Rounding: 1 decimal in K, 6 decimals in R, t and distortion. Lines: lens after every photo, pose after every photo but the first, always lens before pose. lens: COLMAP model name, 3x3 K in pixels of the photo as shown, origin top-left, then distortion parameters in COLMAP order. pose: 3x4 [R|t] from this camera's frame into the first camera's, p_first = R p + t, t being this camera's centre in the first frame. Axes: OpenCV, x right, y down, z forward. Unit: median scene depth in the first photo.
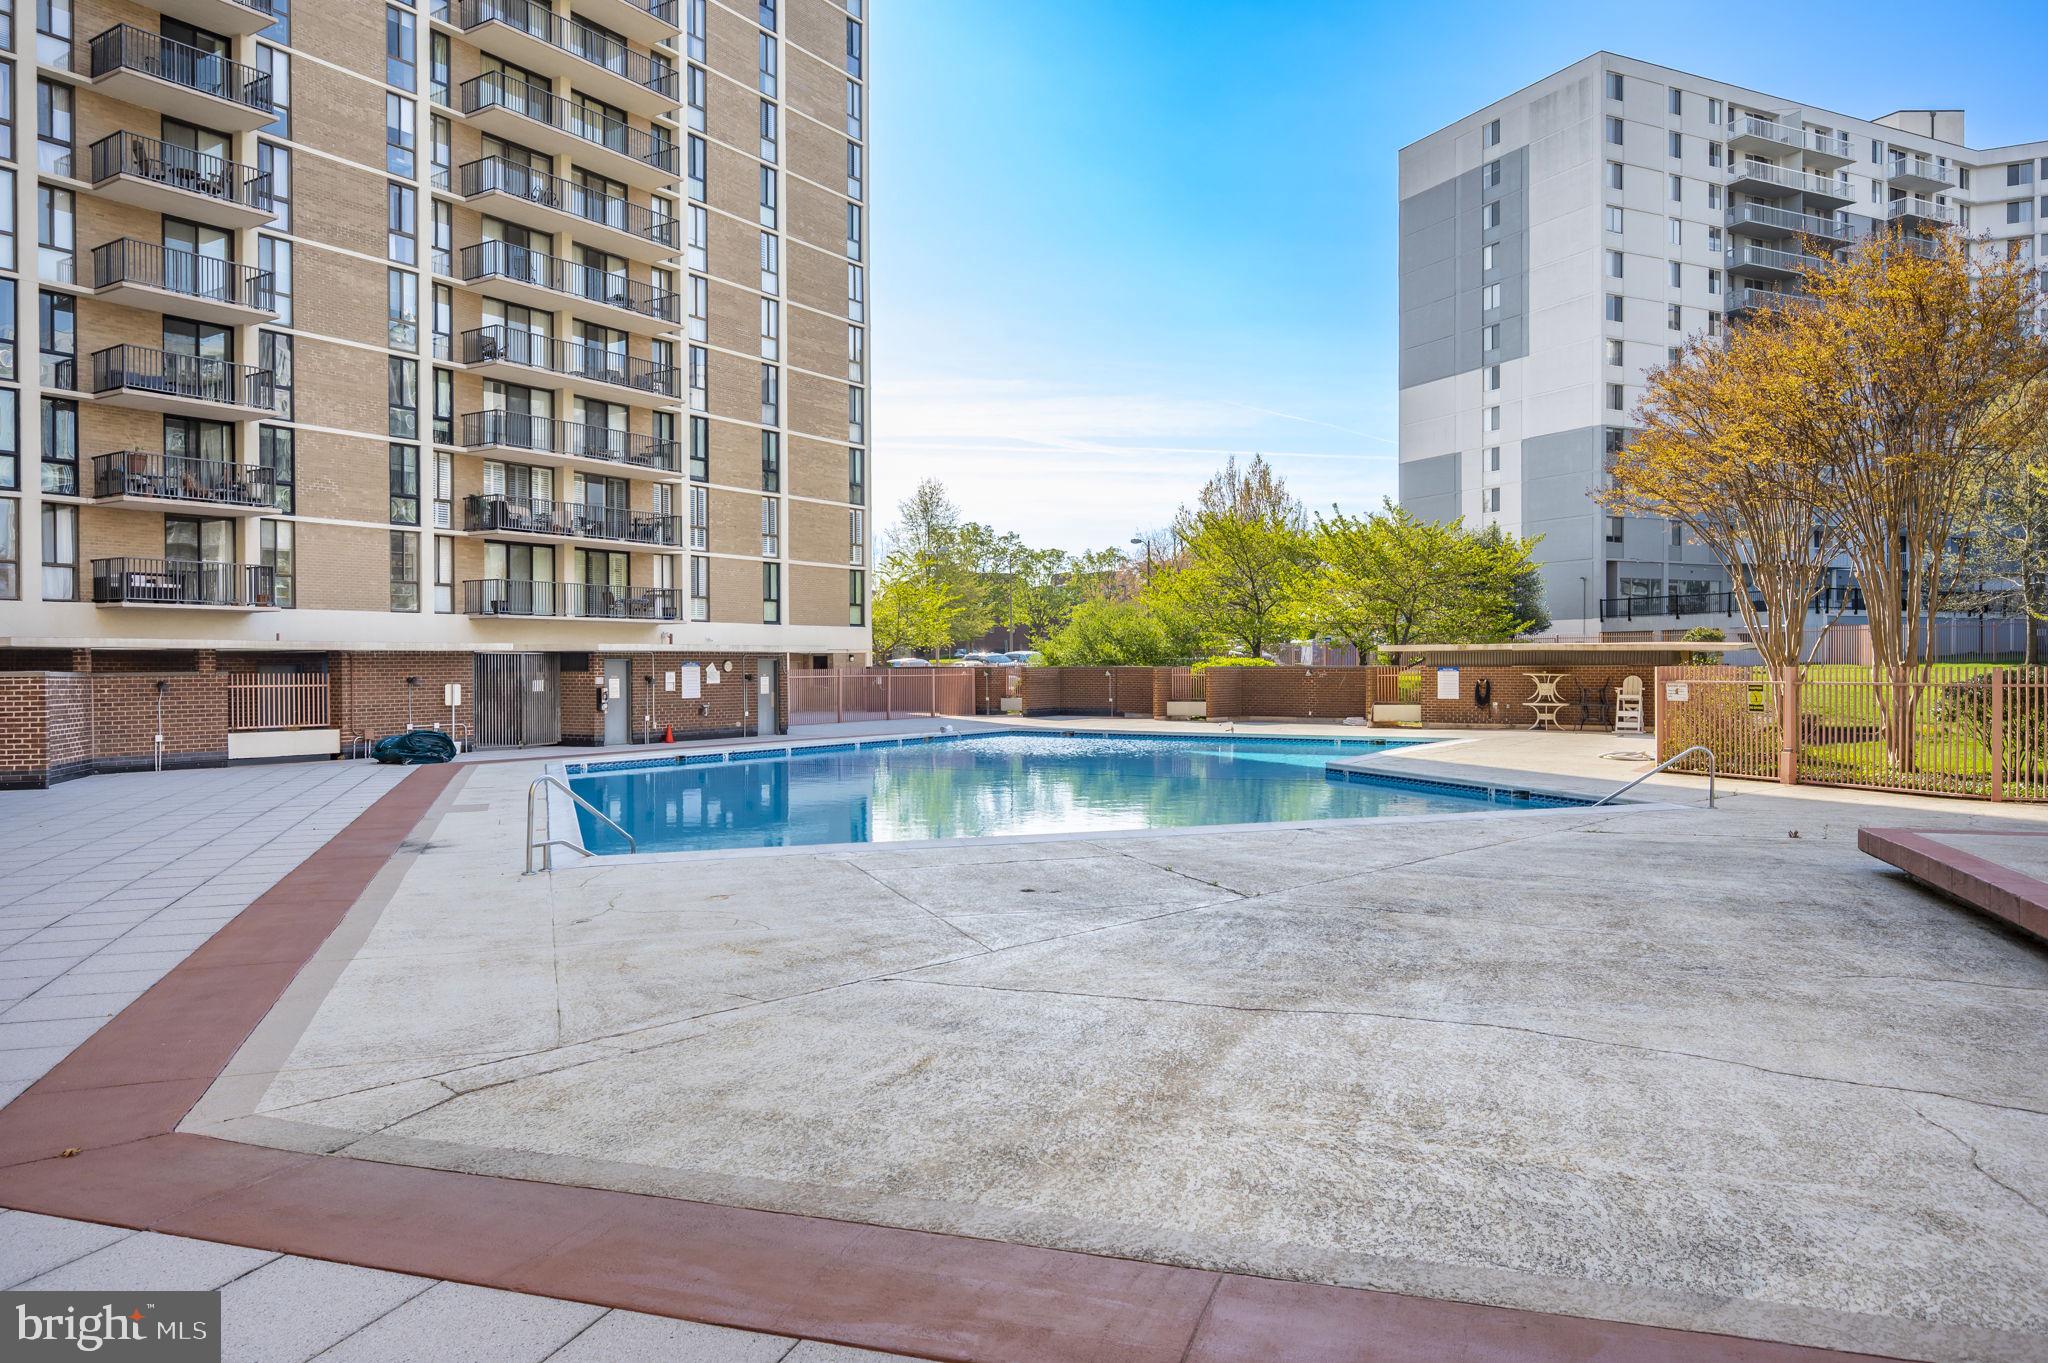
lens RADIAL K [[1439.9, 0, 1024.0], [0, 1439.9, 681.5], [0, 0, 1]] dist [-0.000190, -0.003224]
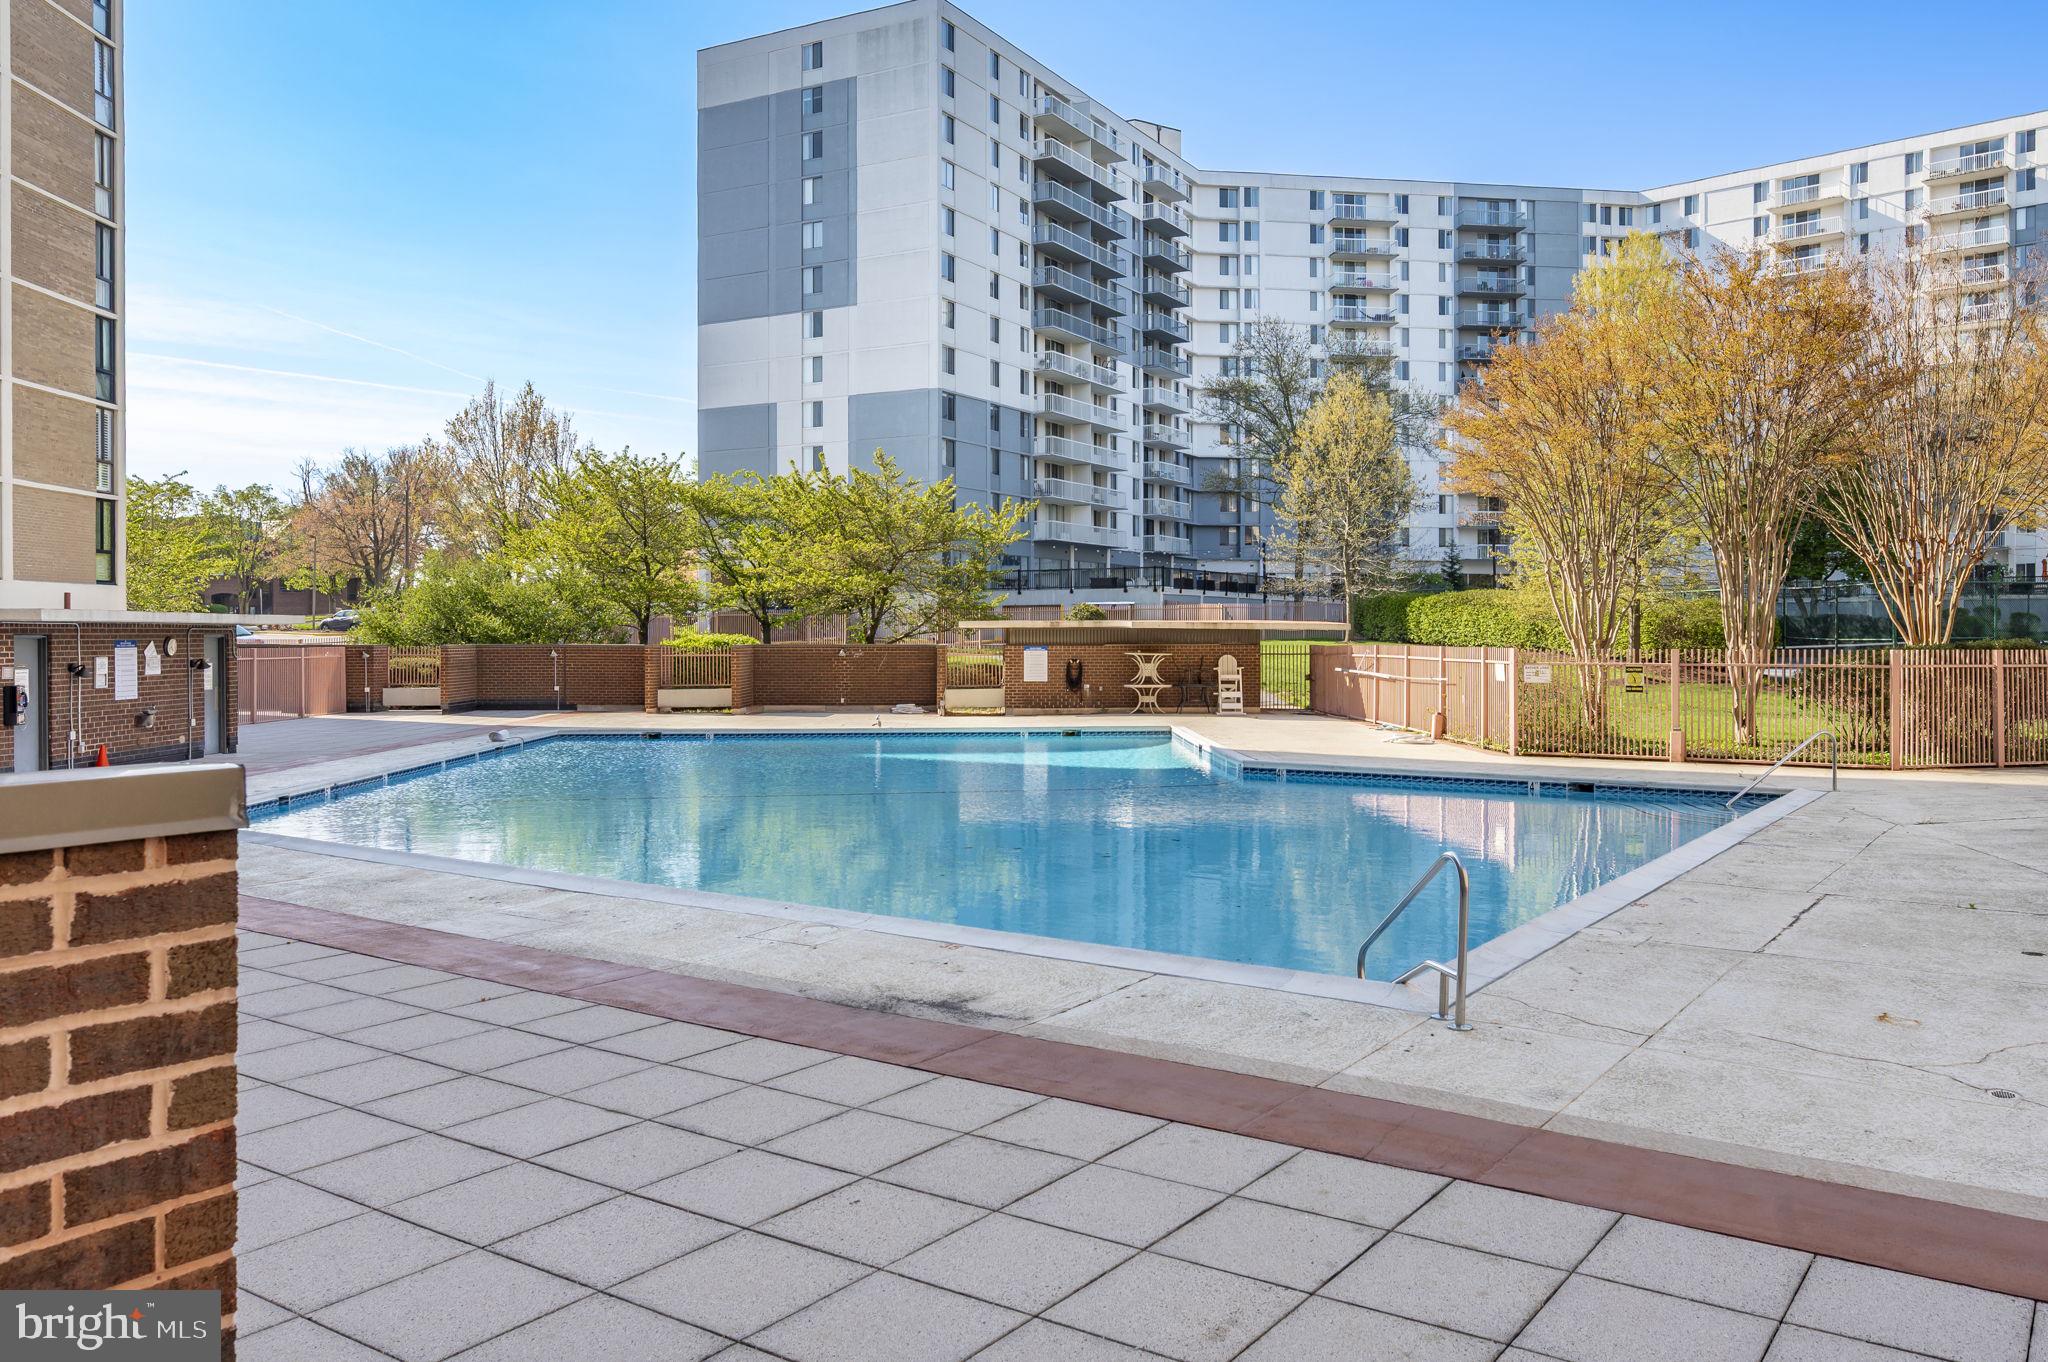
lens RADIAL K [[1591.8, 0, 1024.8], [0, 1591.8, 642.3], [0, 0, 1]] dist [-0.000257, -0.002100]
pose [[0.794590, -0.000275, 0.607146, -0.188688], [0.005544, 0.999961, -0.006803, -0.003349], [-0.607121, 0.008771, 0.794561, 0.132089]]
